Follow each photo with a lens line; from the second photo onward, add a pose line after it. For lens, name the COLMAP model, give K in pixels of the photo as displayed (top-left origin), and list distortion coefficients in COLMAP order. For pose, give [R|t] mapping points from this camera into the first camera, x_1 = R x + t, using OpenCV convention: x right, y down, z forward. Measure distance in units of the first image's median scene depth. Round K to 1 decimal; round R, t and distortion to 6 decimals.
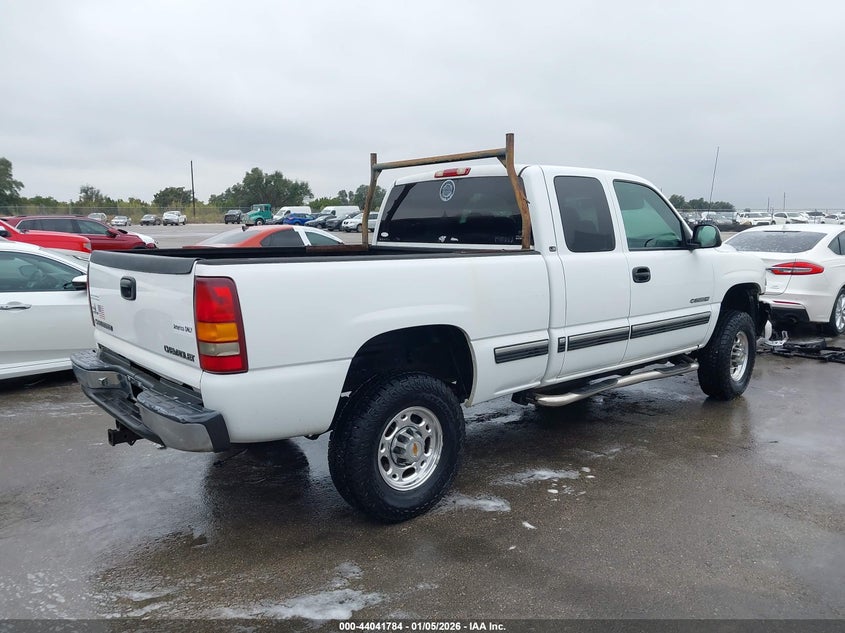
lens RADIAL K [[649.9, 0, 426.4], [0, 649.9, 317.4], [0, 0, 1]] dist [0.026741, -0.007340]
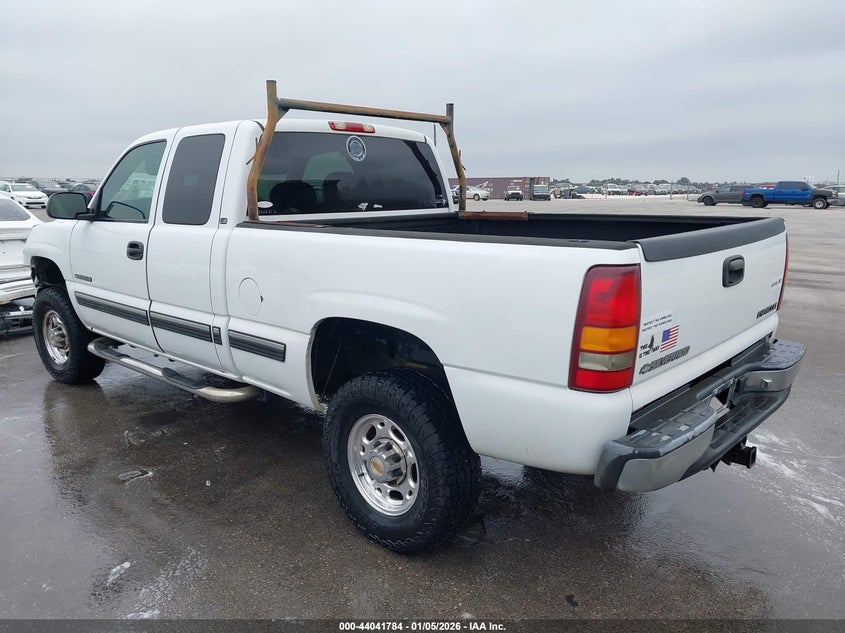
lens RADIAL K [[649.9, 0, 426.4], [0, 649.9, 317.4], [0, 0, 1]] dist [0.026741, -0.007340]
pose [[-0.107579, -0.187799, 0.976298, -0.752309], [0.148086, 0.968016, 0.202523, -0.125540], [-0.983106, 0.166364, -0.076327, 0.902556]]
